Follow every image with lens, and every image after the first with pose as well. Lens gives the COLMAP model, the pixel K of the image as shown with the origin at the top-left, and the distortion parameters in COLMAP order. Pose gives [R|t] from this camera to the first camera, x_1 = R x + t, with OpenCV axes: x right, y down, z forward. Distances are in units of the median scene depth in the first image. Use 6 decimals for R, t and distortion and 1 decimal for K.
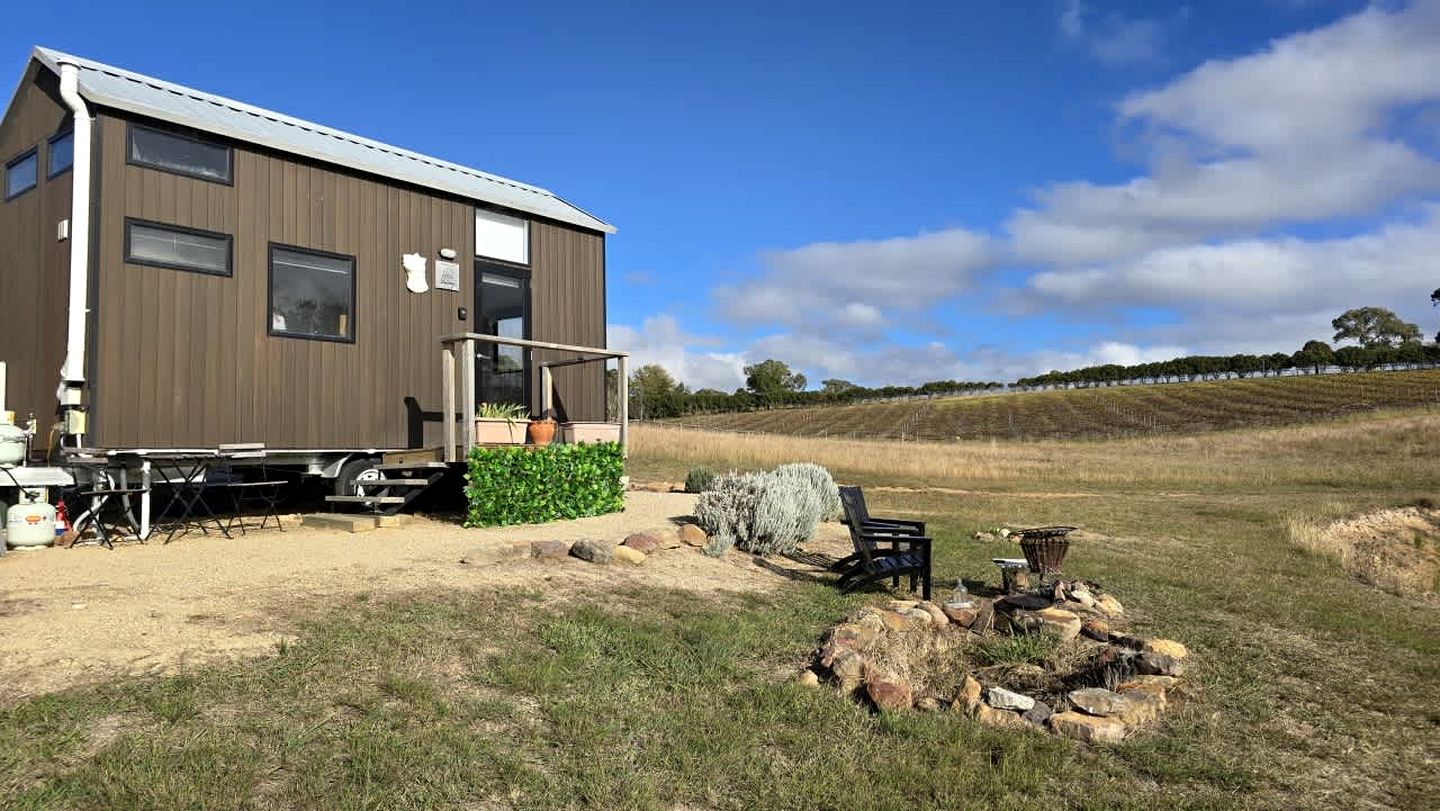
lens RADIAL K [[967.0, 0, 717.0], [0, 967.0, 402.0], [0, 0, 1]] dist [0.023778, -0.003802]
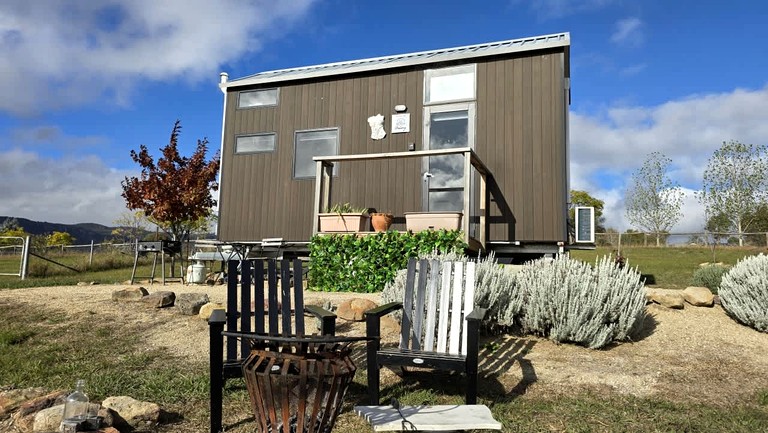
lens RADIAL K [[515.7, 0, 382.4], [0, 515.7, 214.6], [0, 0, 1]] dist [0.023778, -0.003802]
pose [[0.312012, -0.096750, -0.945139, 0.440258], [0.028395, 0.995307, -0.092512, 0.079135], [0.949654, 0.002028, 0.313295, 0.739026]]
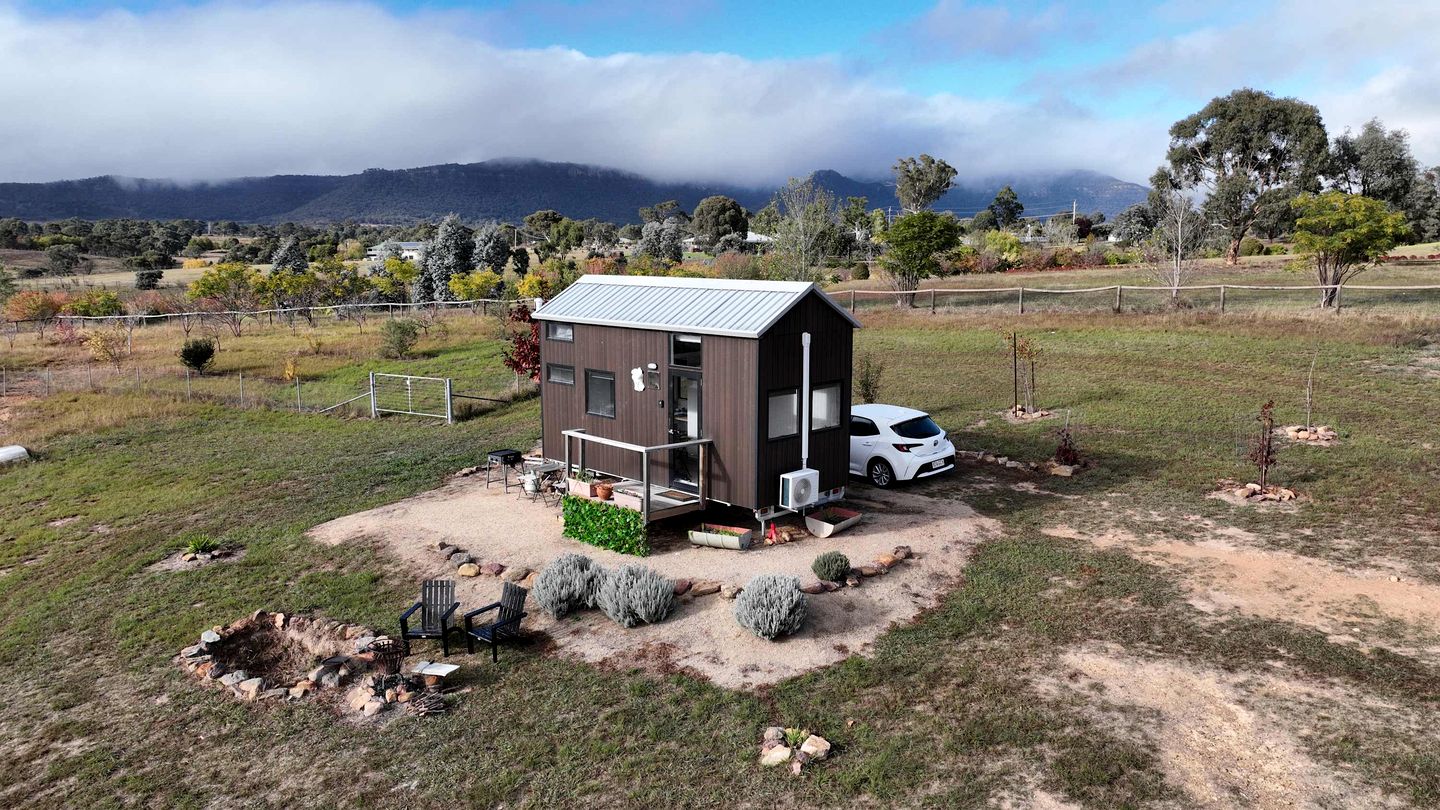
lens RADIAL K [[1015.6, 0, 720.0], [0, 1015.6, 405.0], [0, 0, 1]] dist [0.001984, 0.005300]
pose [[-0.118335, 0.167583, -0.978730, 1.371440], [0.062653, 0.984952, 0.161073, -0.357932], [0.990995, -0.042260, -0.127054, 1.337347]]
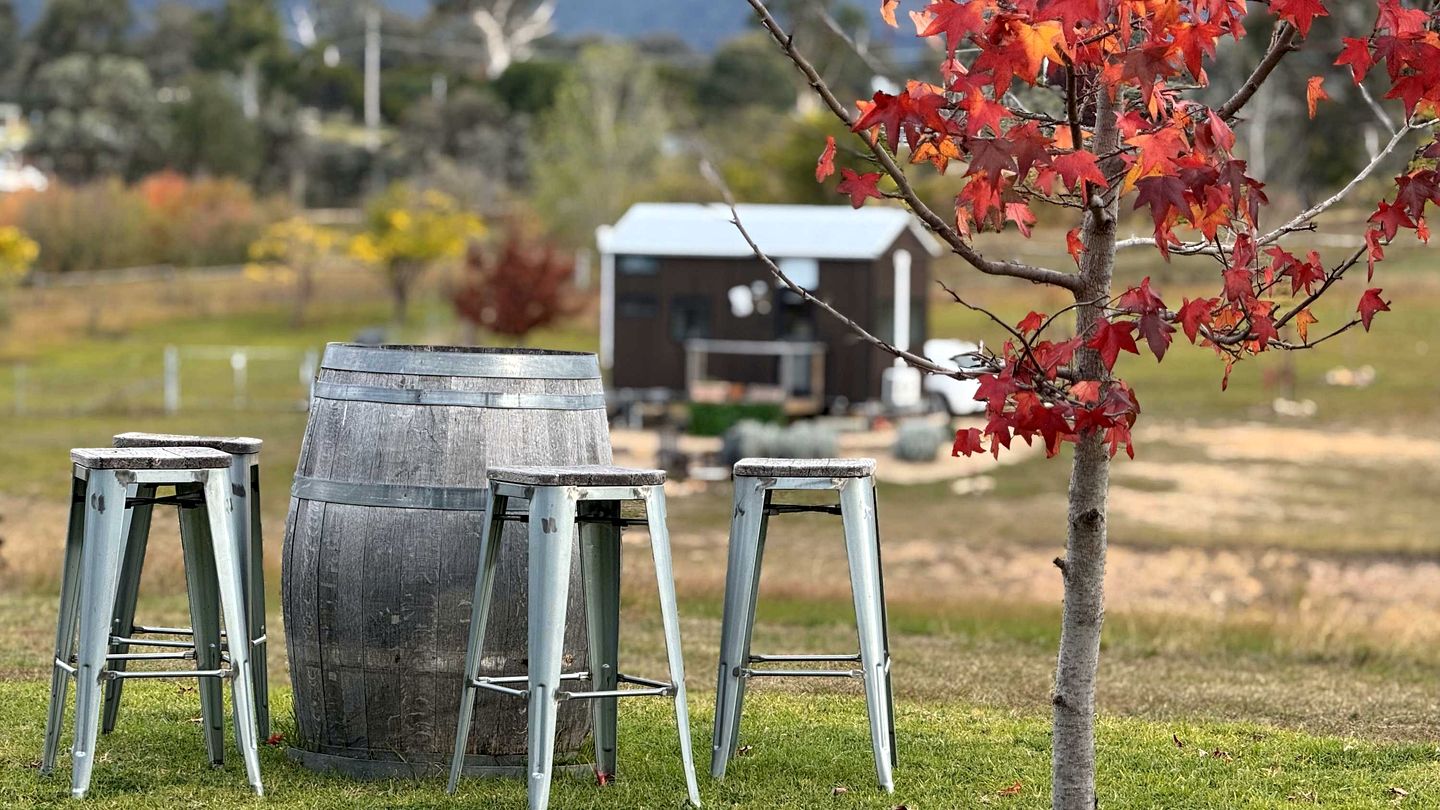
lens RADIAL K [[5074.0, 0, 720.0], [0, 5074.0, 405.0], [0, 0, 1]] dist [0.261742, -0.347587]
pose [[0.152028, 0.064442, -0.986273, 9.020545], [0.048624, 0.996176, 0.072585, -0.626038], [0.987179, -0.058992, 0.148314, -0.472229]]
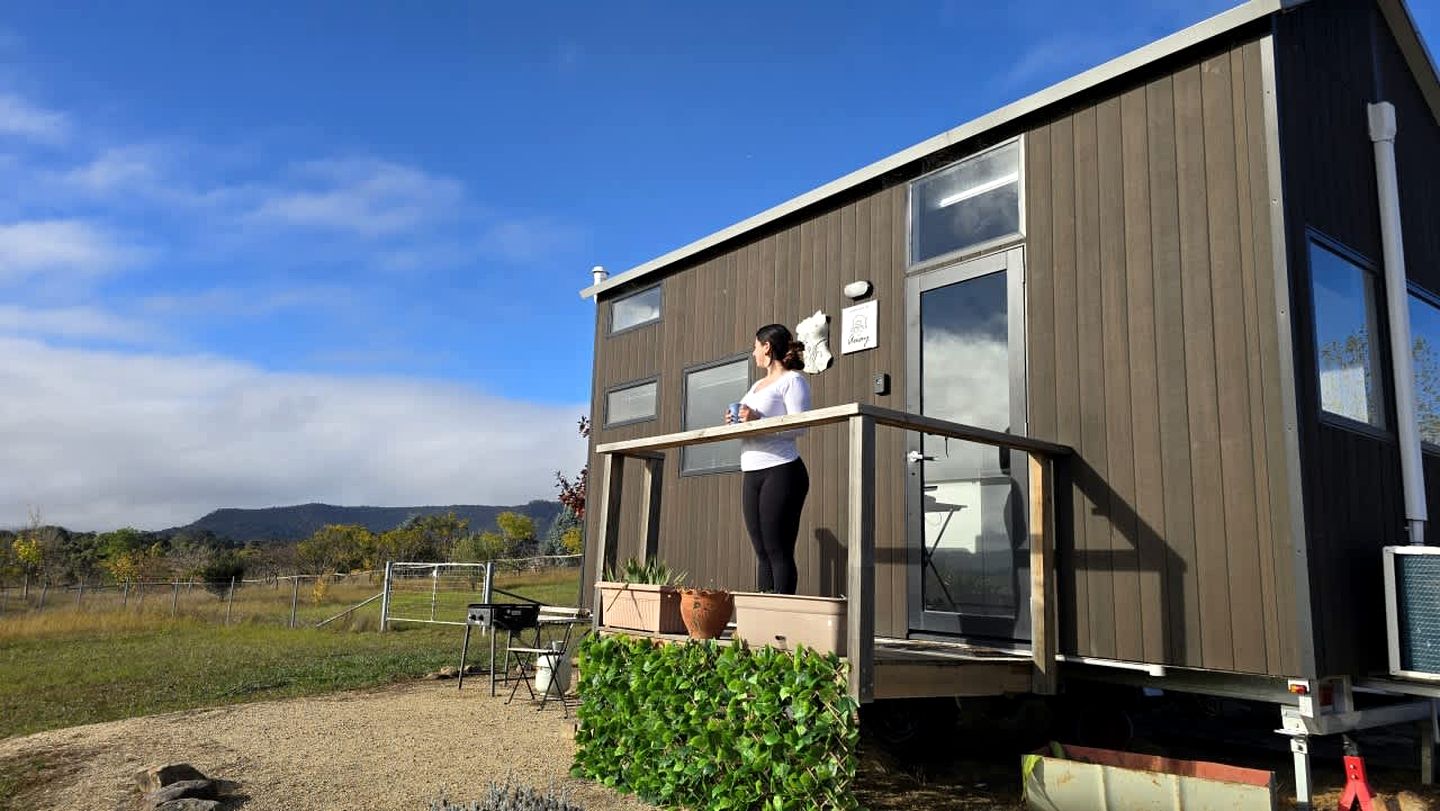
lens RADIAL K [[967.0, 0, 717.0], [0, 967.0, 402.0], [0, 0, 1]] dist [0.023778, -0.003802]
pose [[-0.251966, -0.167326, -0.953161, 0.284901], [0.028331, 0.983241, -0.180096, 0.014376], [0.967321, -0.072382, -0.243002, 1.067186]]
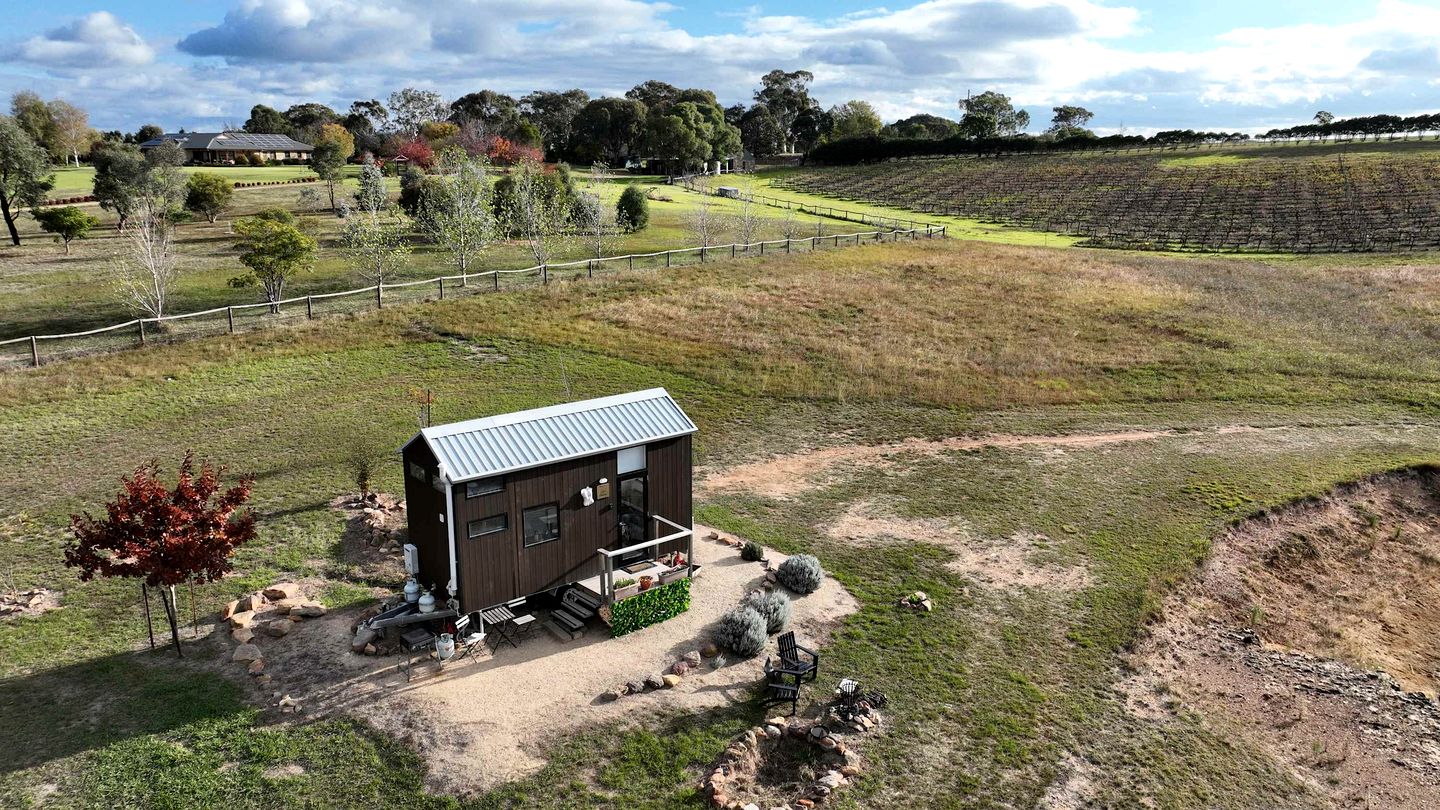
lens RADIAL K [[1003.0, 0, 720.0], [0, 1003.0, 405.0], [0, 0, 1]] dist [0.023132, -0.001781]
pose [[0.978798, 0.063713, -0.194668, 0.346183], [-0.007057, 0.960317, 0.278822, -0.882575], [0.204707, -0.271536, 0.940406, -0.838371]]
